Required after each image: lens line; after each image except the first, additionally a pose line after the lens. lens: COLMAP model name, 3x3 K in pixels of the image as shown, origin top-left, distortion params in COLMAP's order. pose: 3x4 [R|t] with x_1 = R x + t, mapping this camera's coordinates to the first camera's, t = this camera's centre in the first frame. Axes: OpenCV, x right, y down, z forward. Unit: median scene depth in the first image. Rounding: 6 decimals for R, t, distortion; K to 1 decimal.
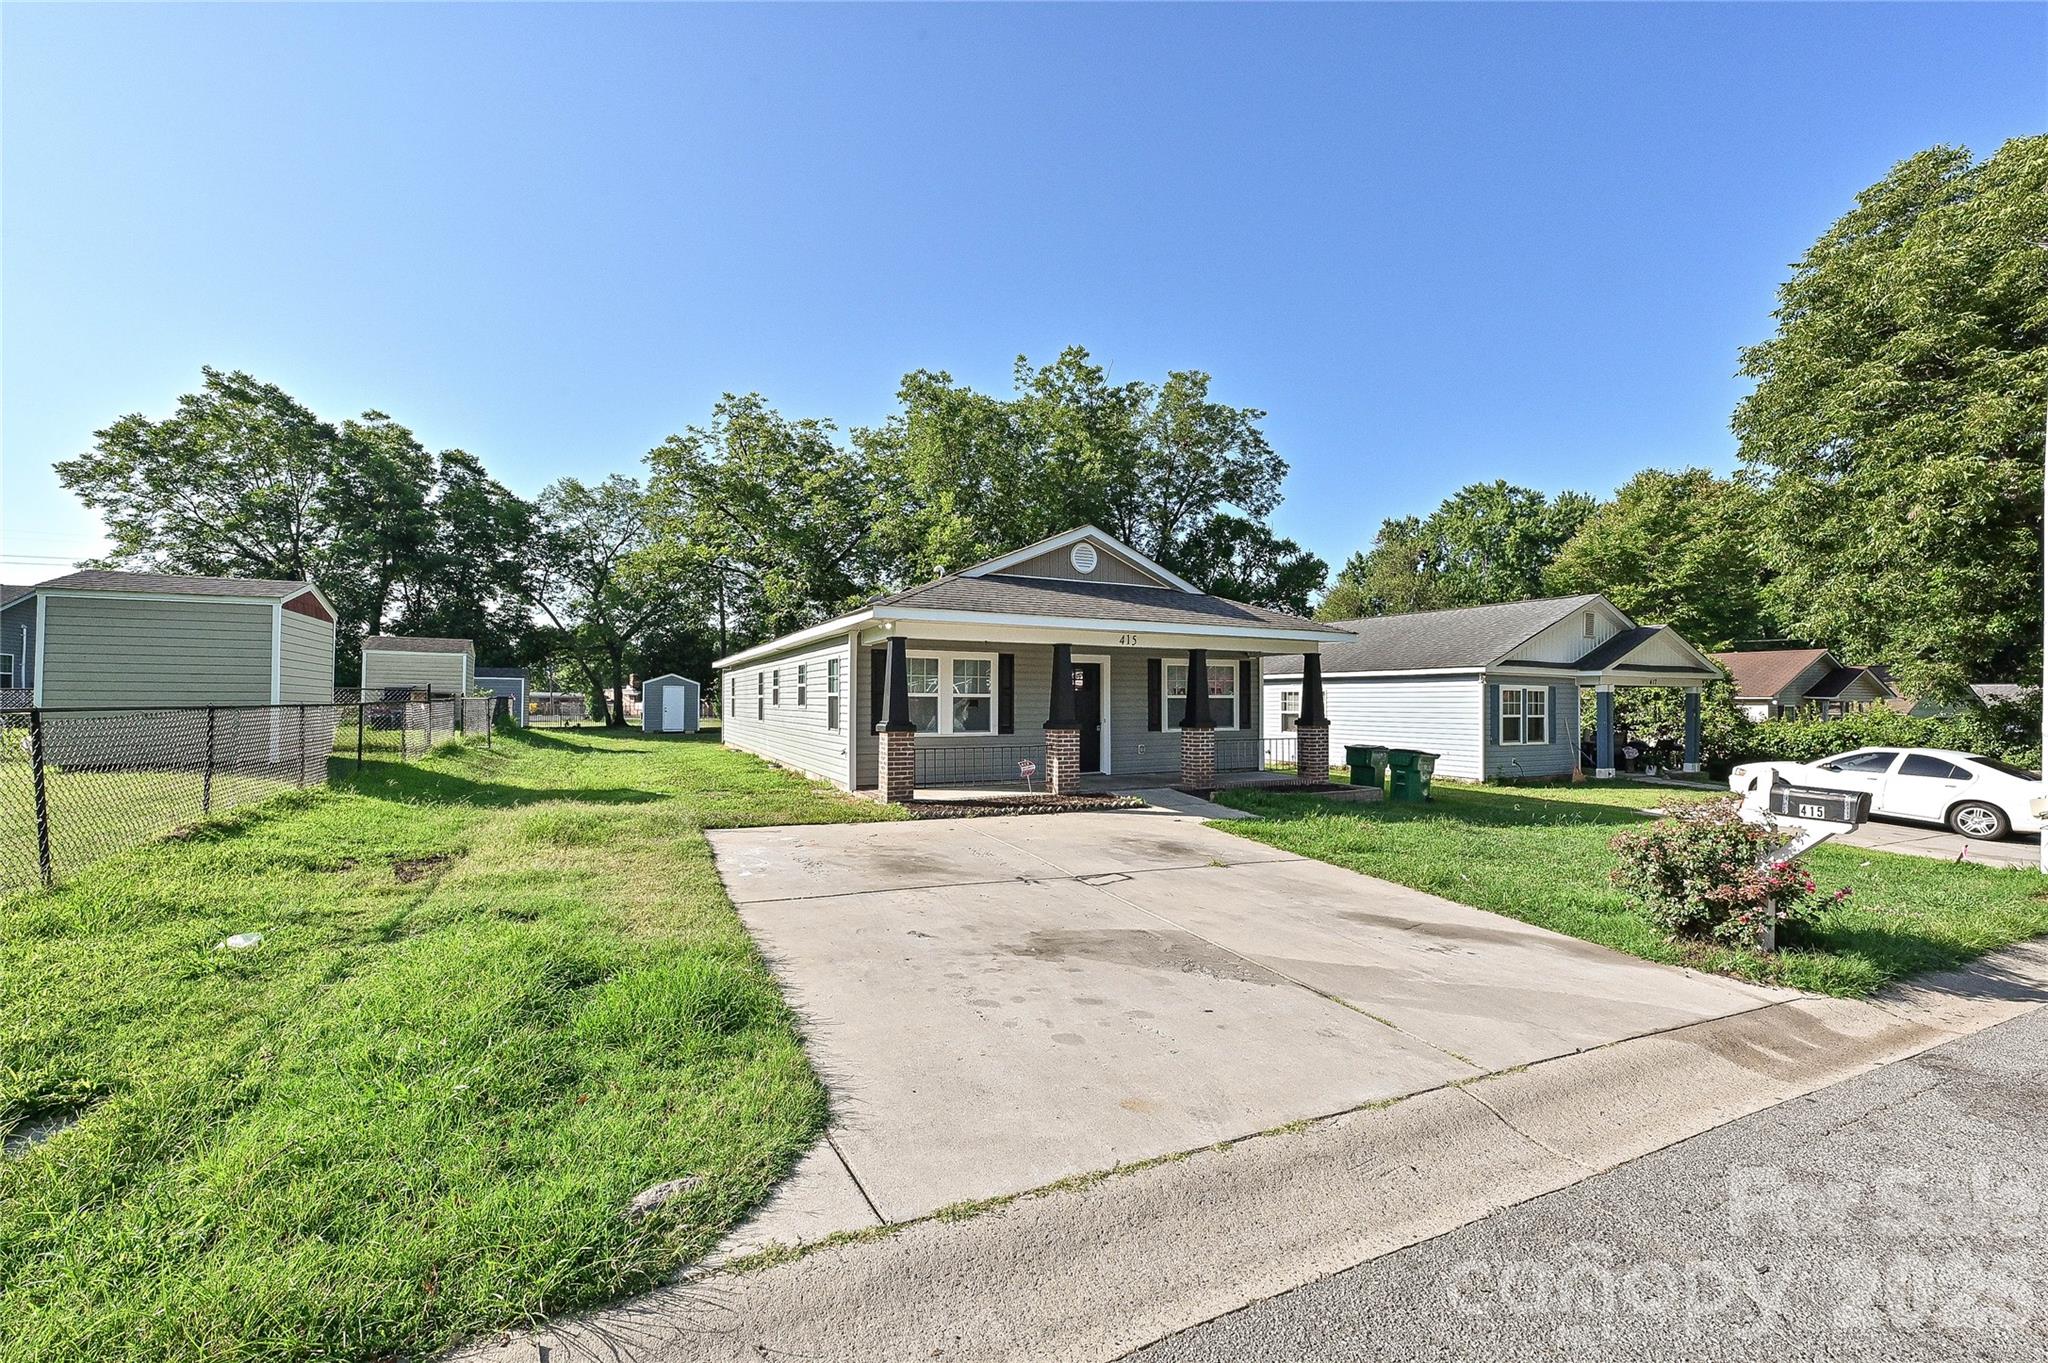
lens RADIAL K [[817.2, 0, 1015.0], [0, 817.2, 686.3], [0, 0, 1]] dist [-0.000202, 0.000035]
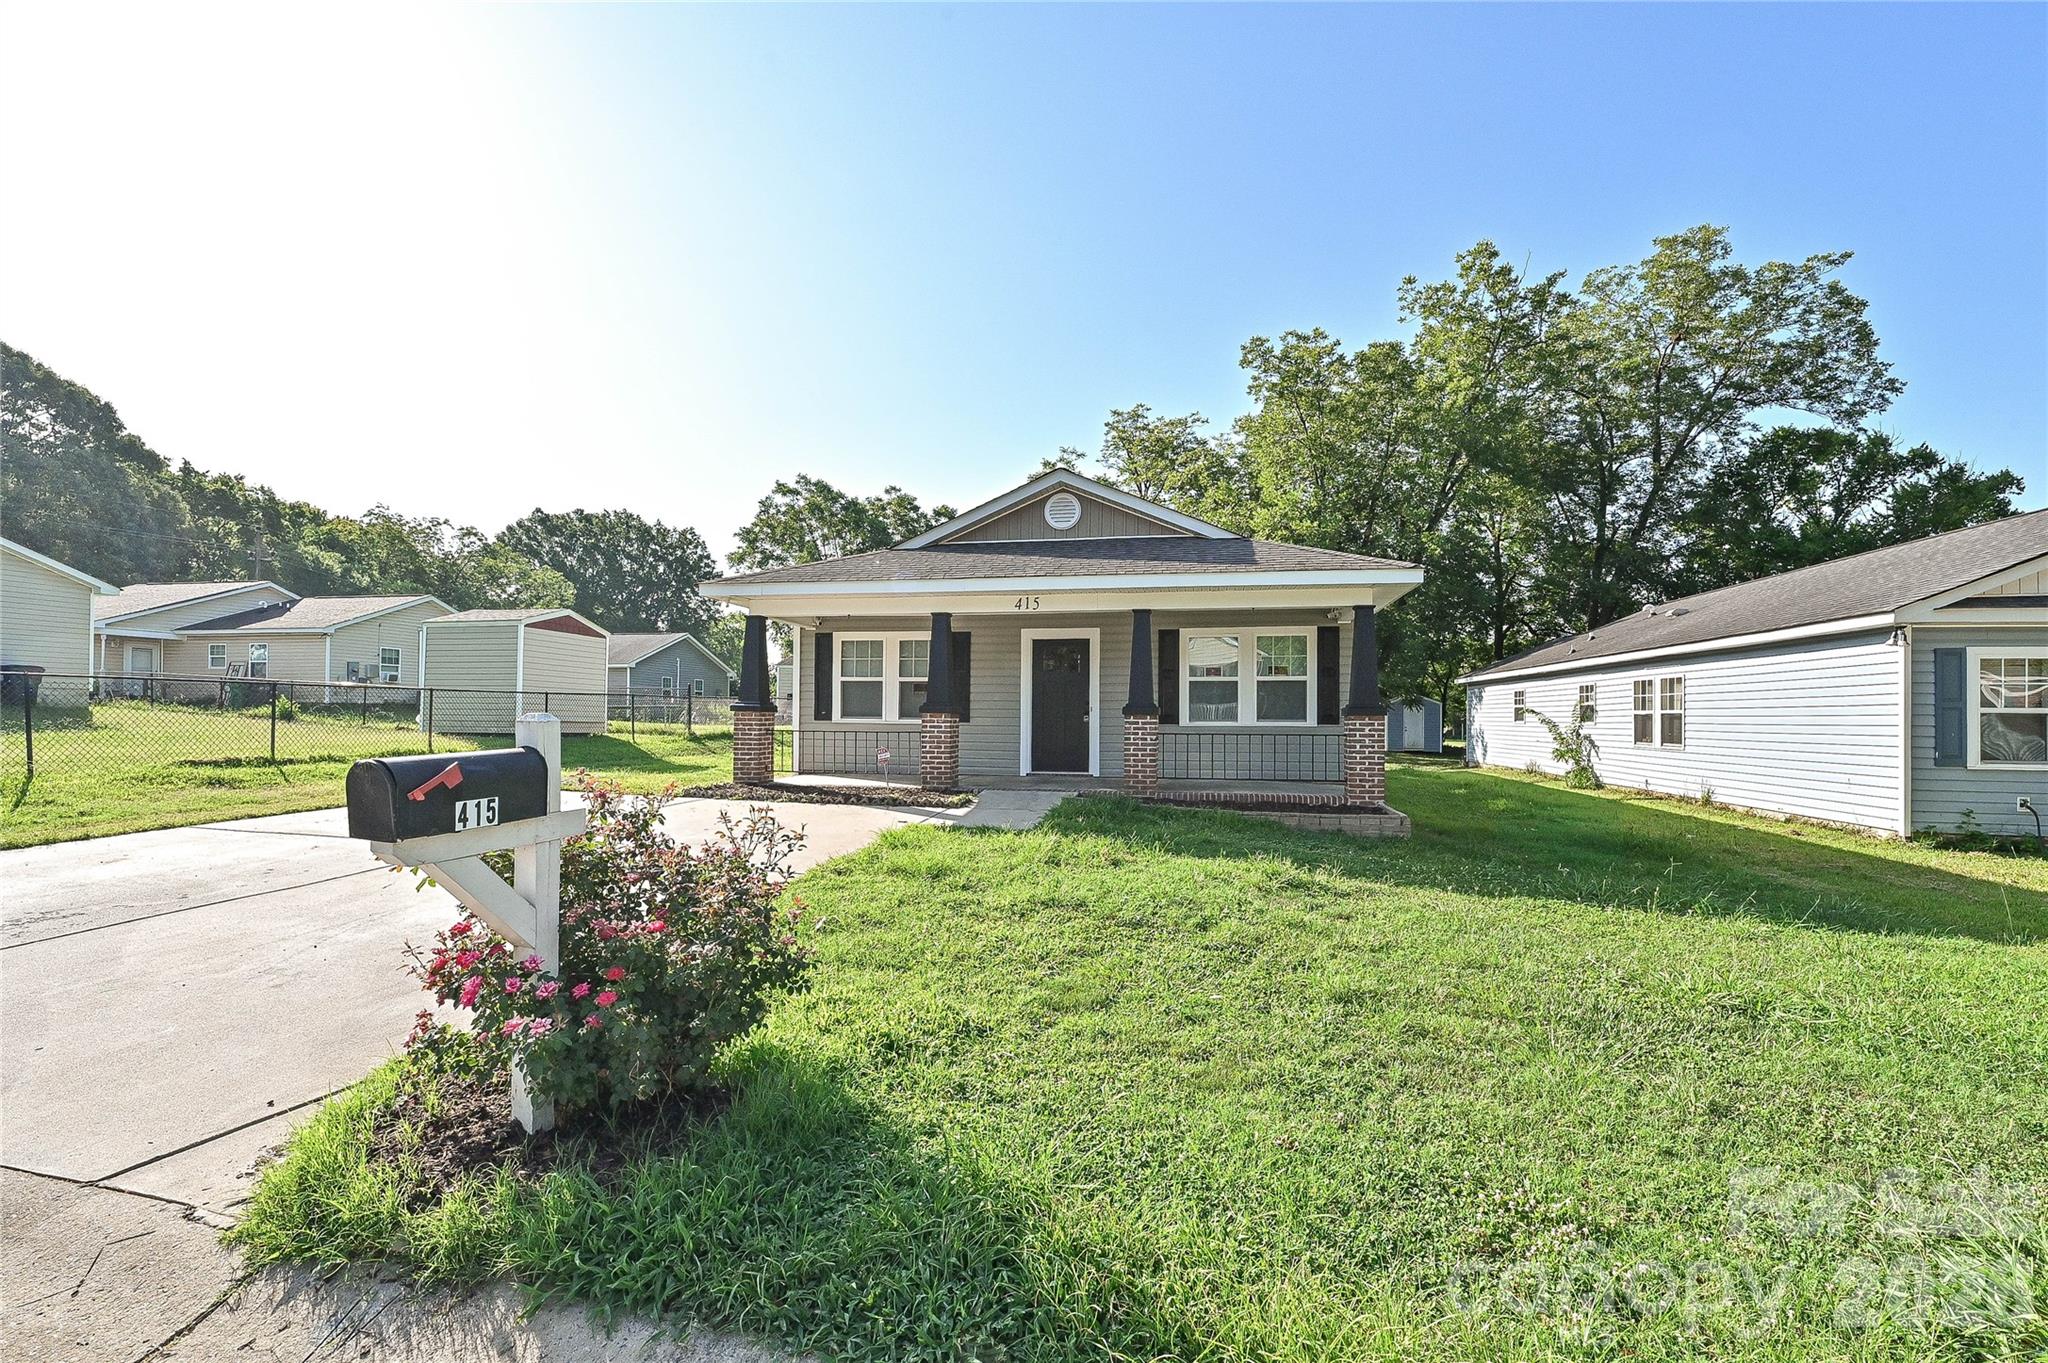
lens RADIAL K [[830.8, 0, 1016.4], [0, 830.8, 714.7], [0, 0, 1]] dist [-0.001469, -0.000102]
pose [[0.796370, 0.001755, -0.604807, 0.185214], [0.004222, 0.999955, 0.008460, 0.013533], [0.604795, -0.009291, 0.796327, 0.101336]]
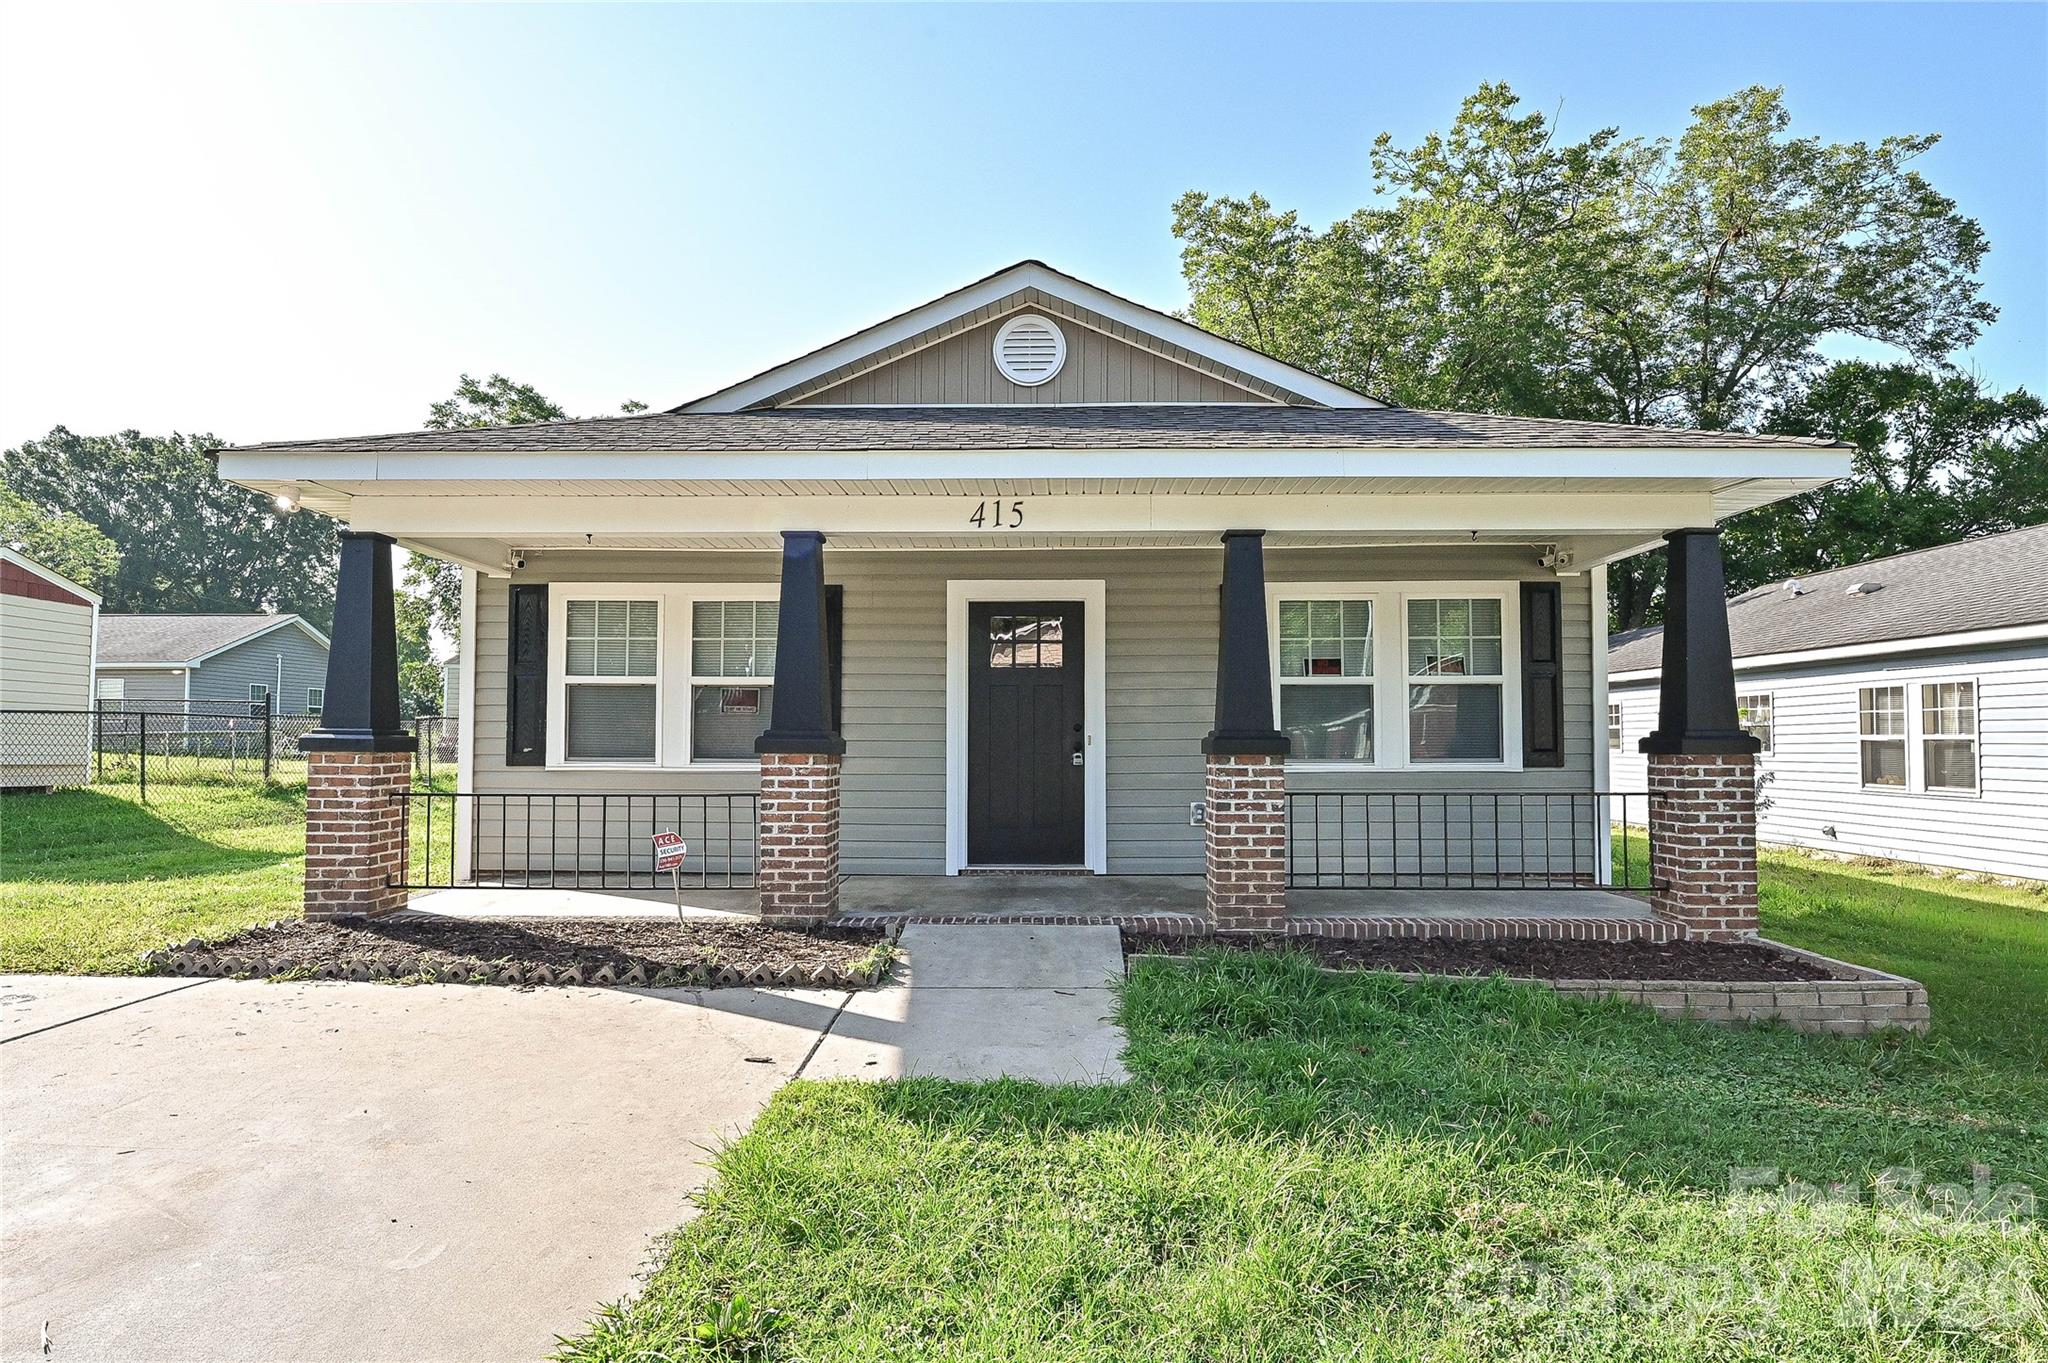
lens RADIAL K [[1117.6, 0, 998.1], [0, 1117.6, 705.8], [0, 0, 1]] dist [0.000119, -0.000534]
pose [[0.888589, -0.016597, -0.458404, 0.109863], [0.008581, 0.999772, -0.019564, 0.011932], [0.458624, 0.013451, 0.888529, 0.163202]]
